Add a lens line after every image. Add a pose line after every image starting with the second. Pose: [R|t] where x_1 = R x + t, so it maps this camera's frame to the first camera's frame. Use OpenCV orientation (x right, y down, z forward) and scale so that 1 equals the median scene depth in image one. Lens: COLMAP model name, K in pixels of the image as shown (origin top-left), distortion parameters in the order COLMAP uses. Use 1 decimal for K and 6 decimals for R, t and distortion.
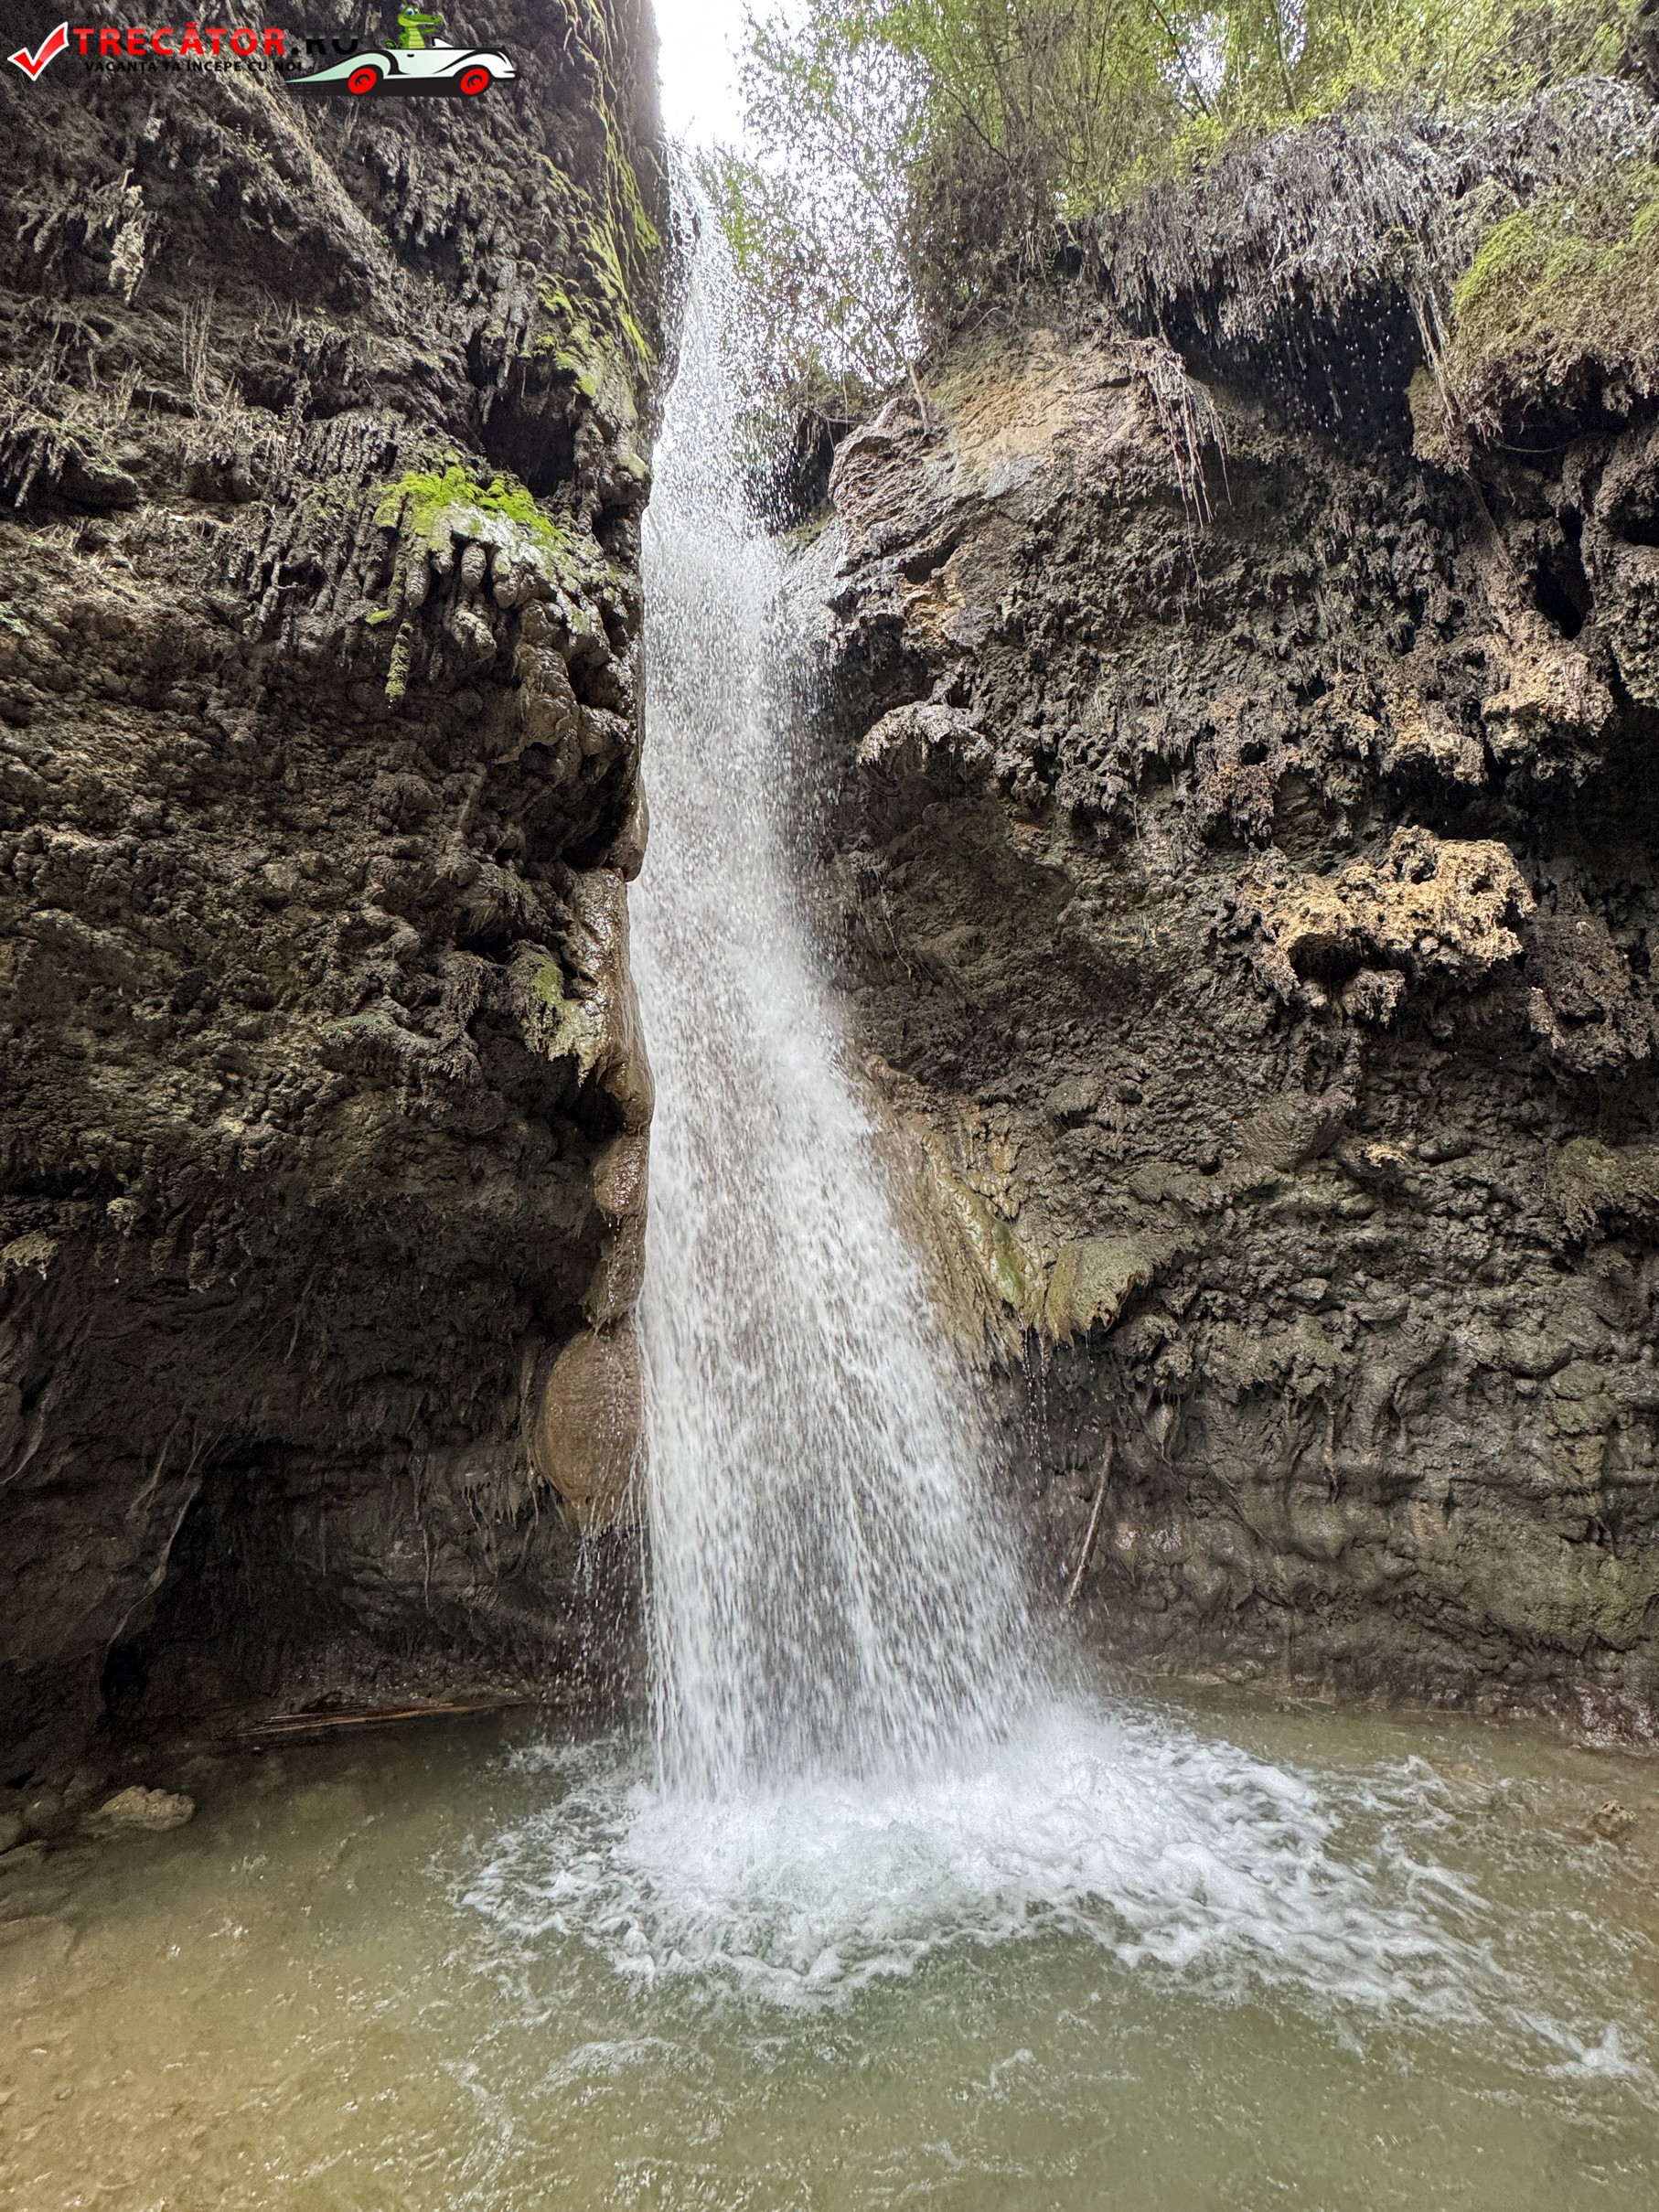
lens RADIAL K [[880.5, 0, 835.5], [0, 880.5, 1106.3], [0, 0, 1]] dist [-0.001541, 0.000197]
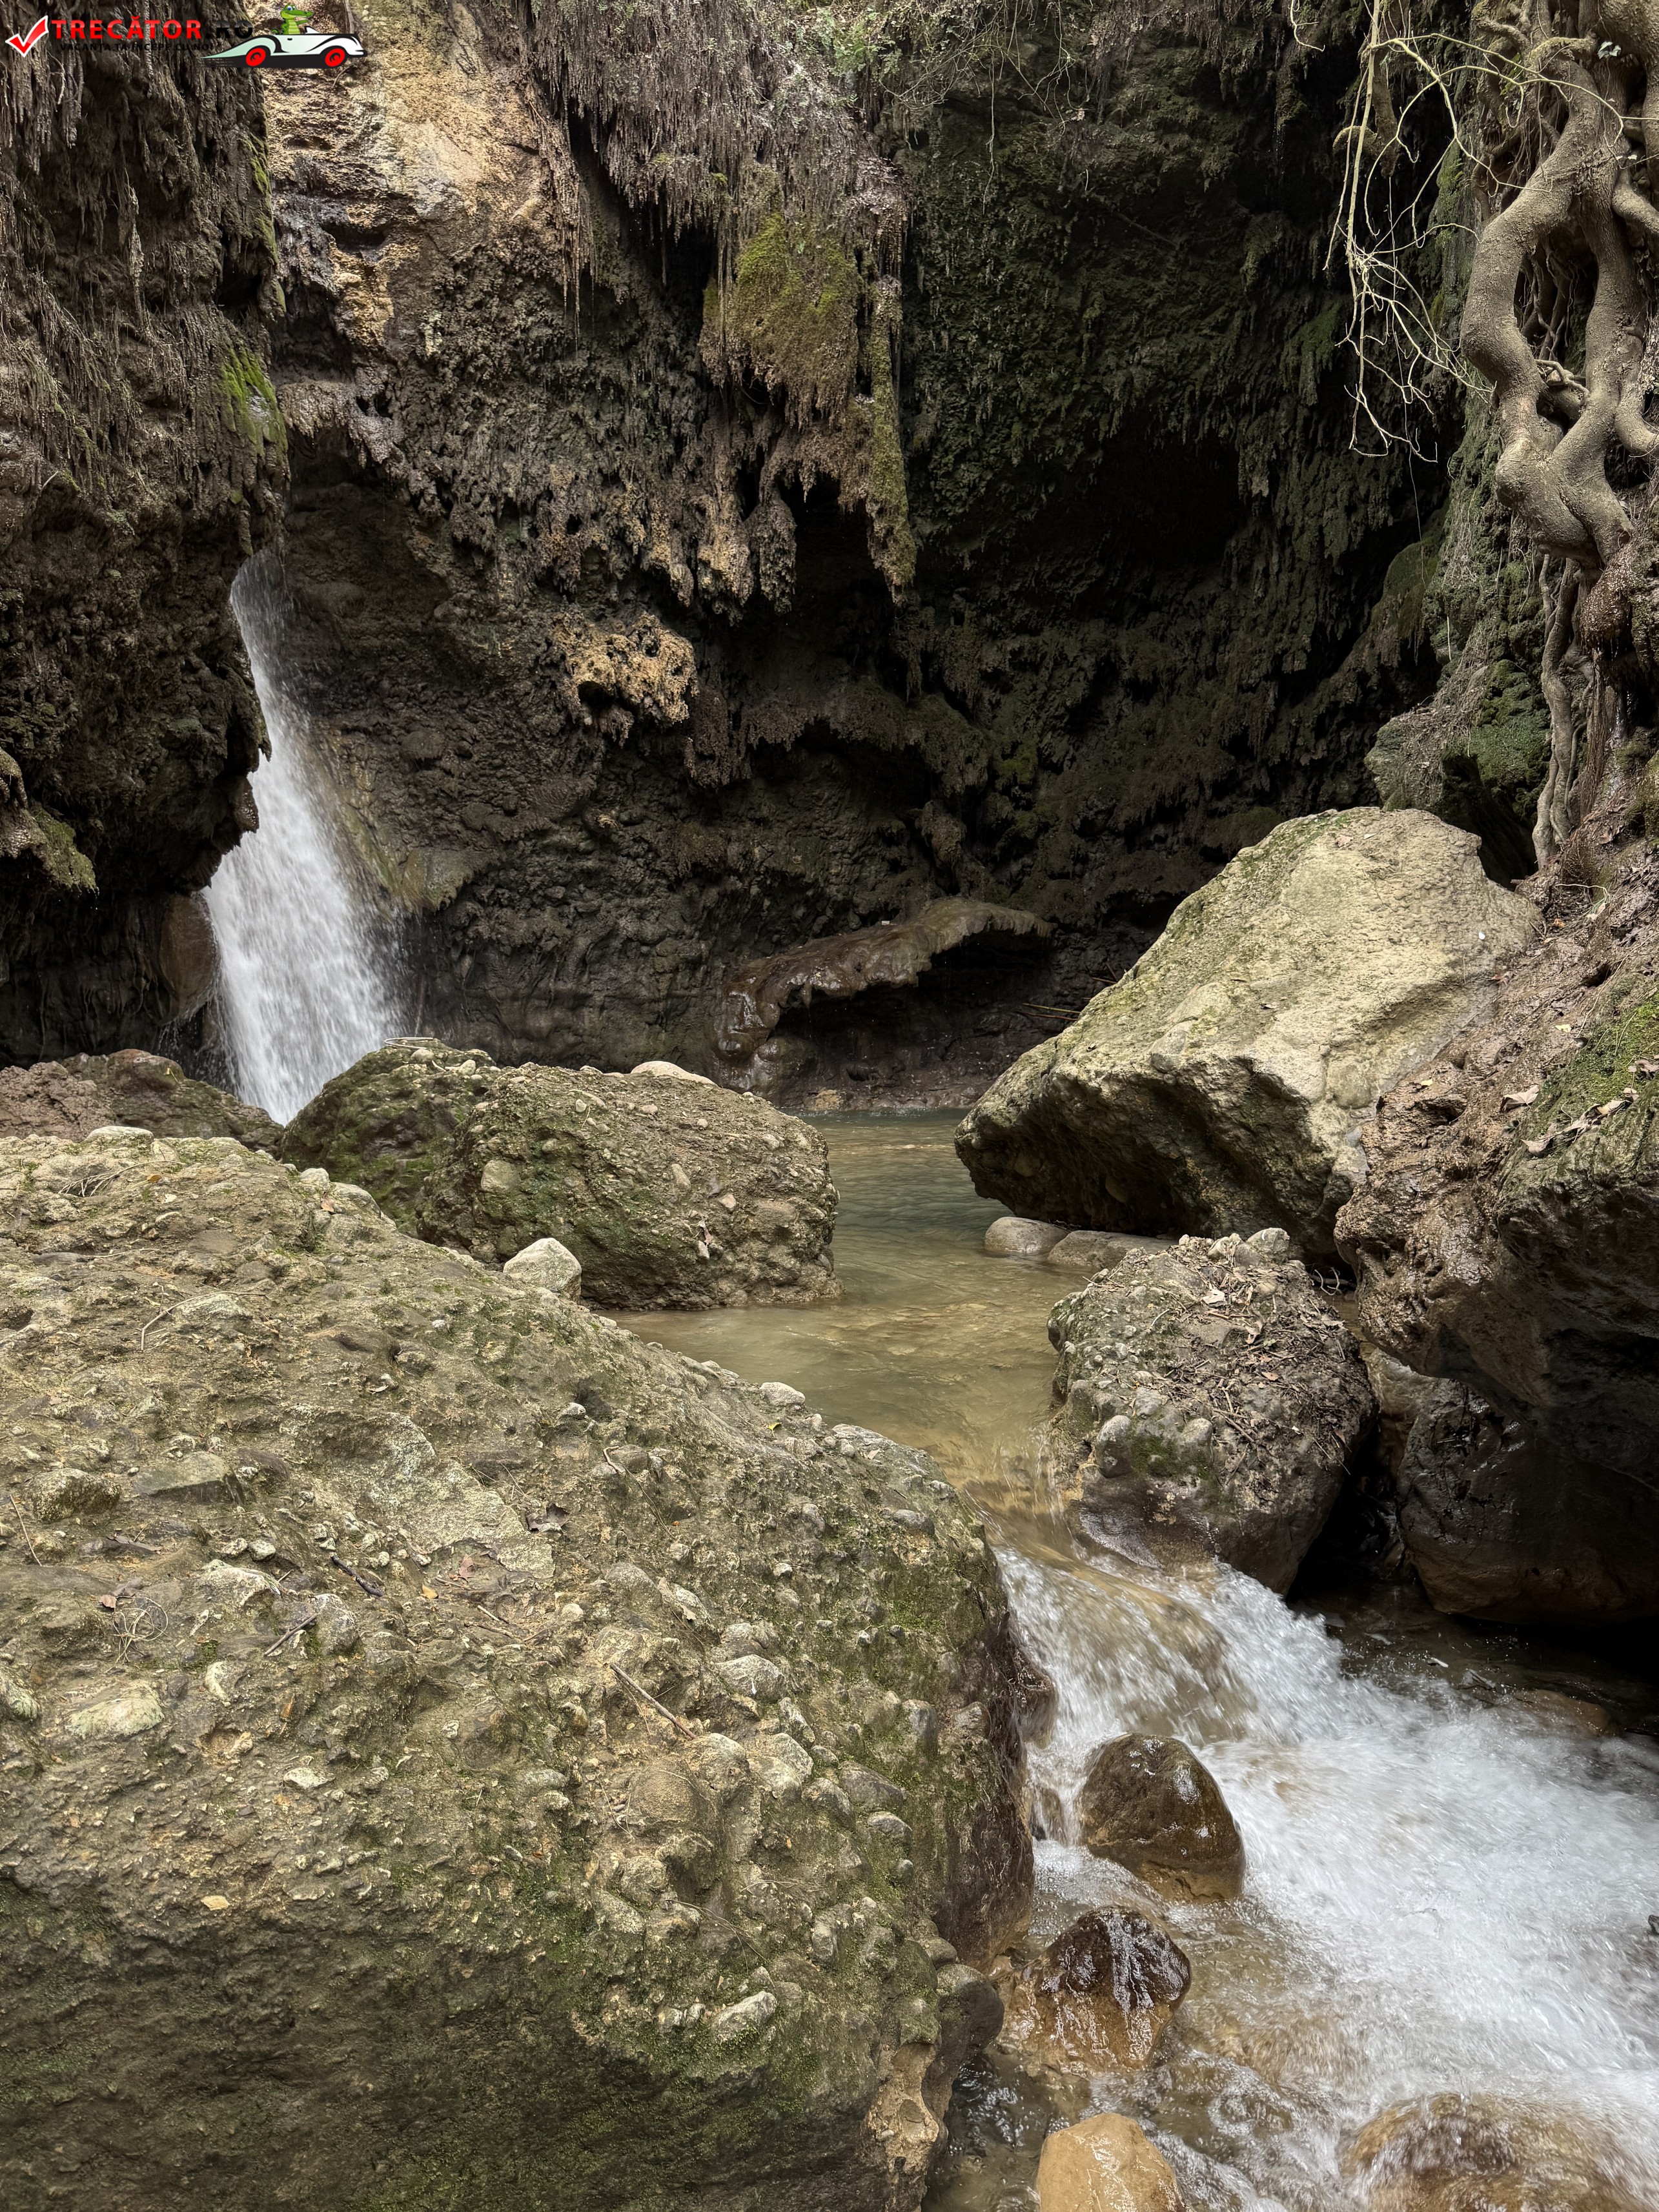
lens RADIAL K [[1545.7, 0, 834.1], [0, 1545.7, 1112.8], [0, 0, 1]] dist [0.150001, -0.279640]
pose [[0.684004, -0.050950, 0.727697, -1.322438], [-0.226480, 0.933430, 0.278237, -0.358631], [-0.693430, -0.355124, 0.626930, -1.433550]]
